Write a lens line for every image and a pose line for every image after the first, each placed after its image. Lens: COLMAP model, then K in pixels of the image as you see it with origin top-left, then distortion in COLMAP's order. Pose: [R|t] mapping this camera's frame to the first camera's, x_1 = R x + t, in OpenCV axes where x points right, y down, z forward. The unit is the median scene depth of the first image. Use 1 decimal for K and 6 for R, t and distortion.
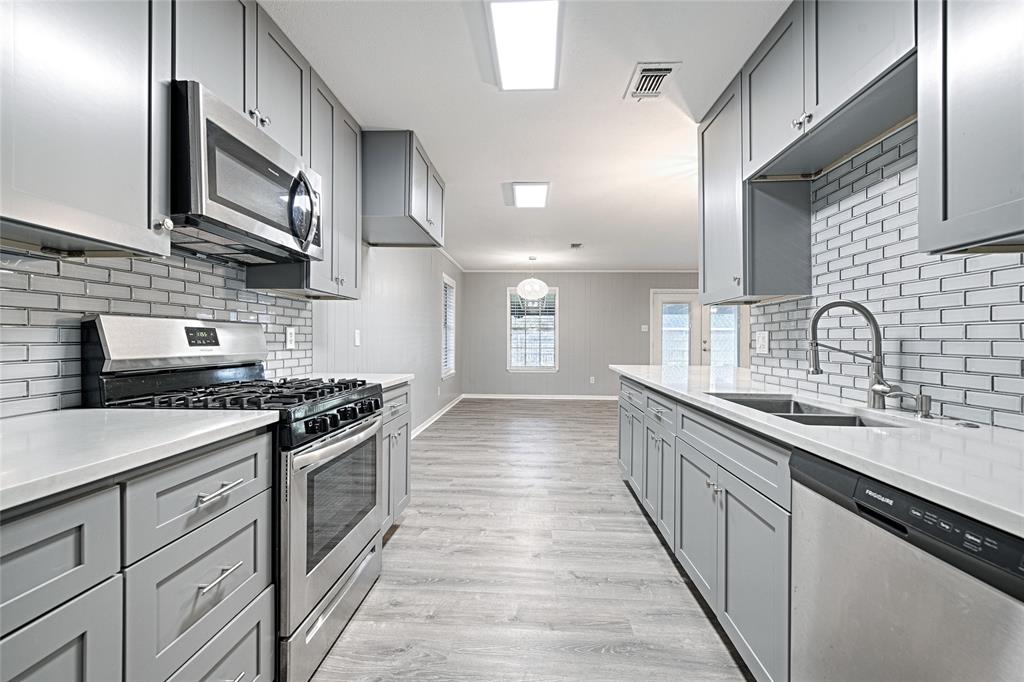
lens RADIAL K [[426.0, 0, 513.2], [0, 426.0, 340.8], [0, 0, 1]] dist [0.008321, -0.000079]
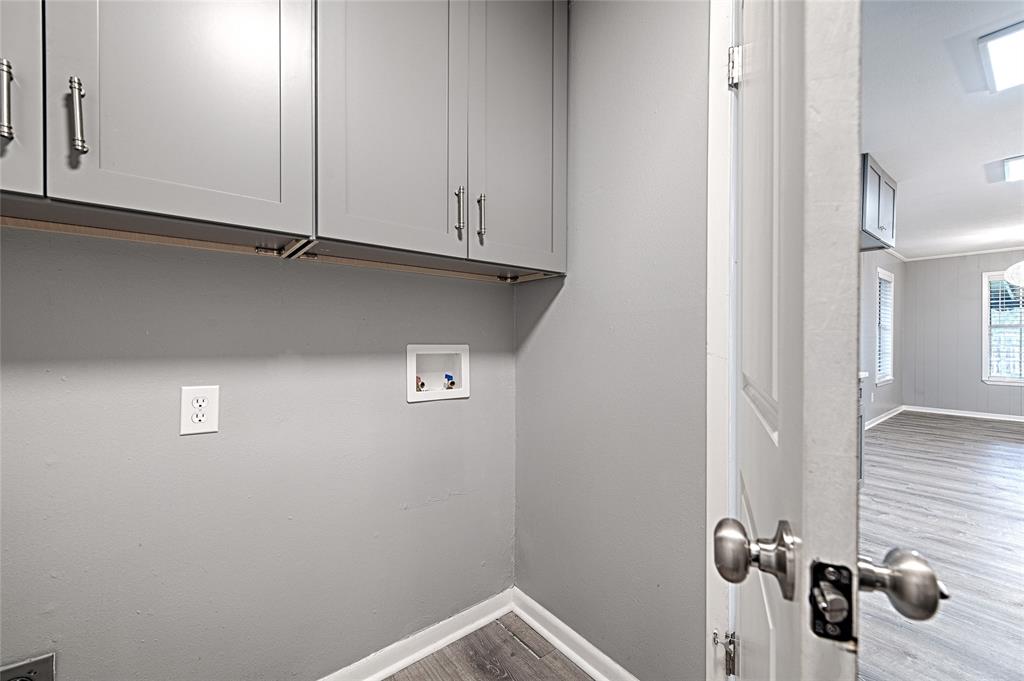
lens RADIAL K [[431.5, 0, 490.3], [0, 431.5, 343.5], [0, 0, 1]] dist [0.001531, 0.000247]
pose [[0.659864, 0.000285, -0.751385, -0.035456], [0.000279, 1.000000, 0.000625, 0.002379], [0.751385, -0.000622, 0.659864, -0.451533]]
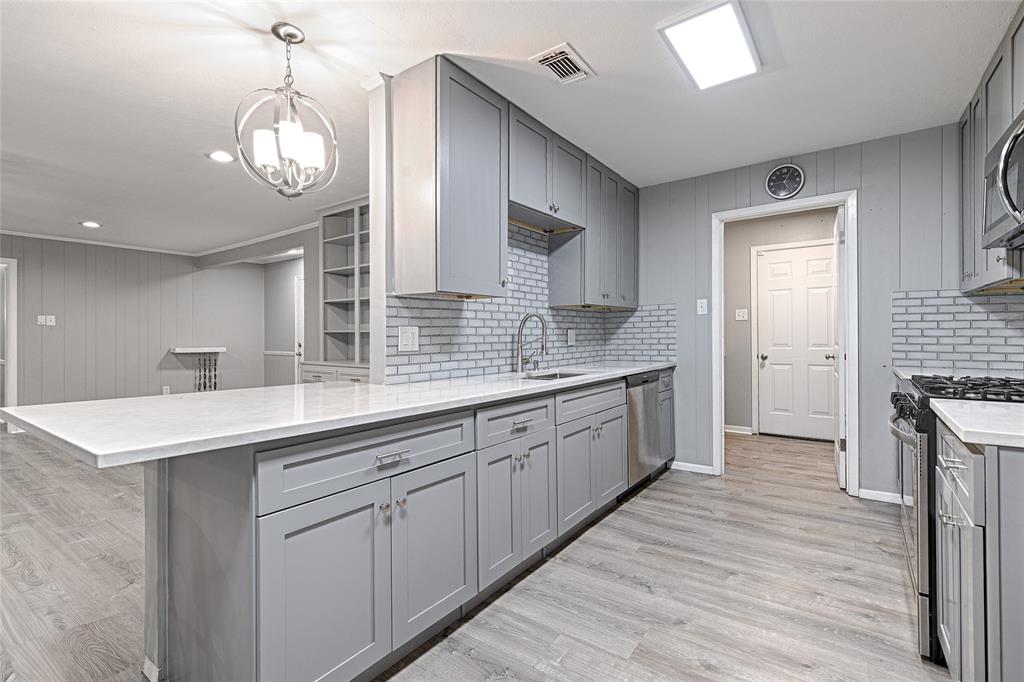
lens RADIAL K [[471.8, 0, 512.2], [0, 471.8, 333.5], [0, 0, 1]] dist [0.008878, -0.000139]
pose [[-0.840352, 0.000688, 0.542040, -0.128478], [0.003075, 0.999989, 0.003498, -0.009259], [-0.542032, 0.004606, -0.840345, 1.600271]]
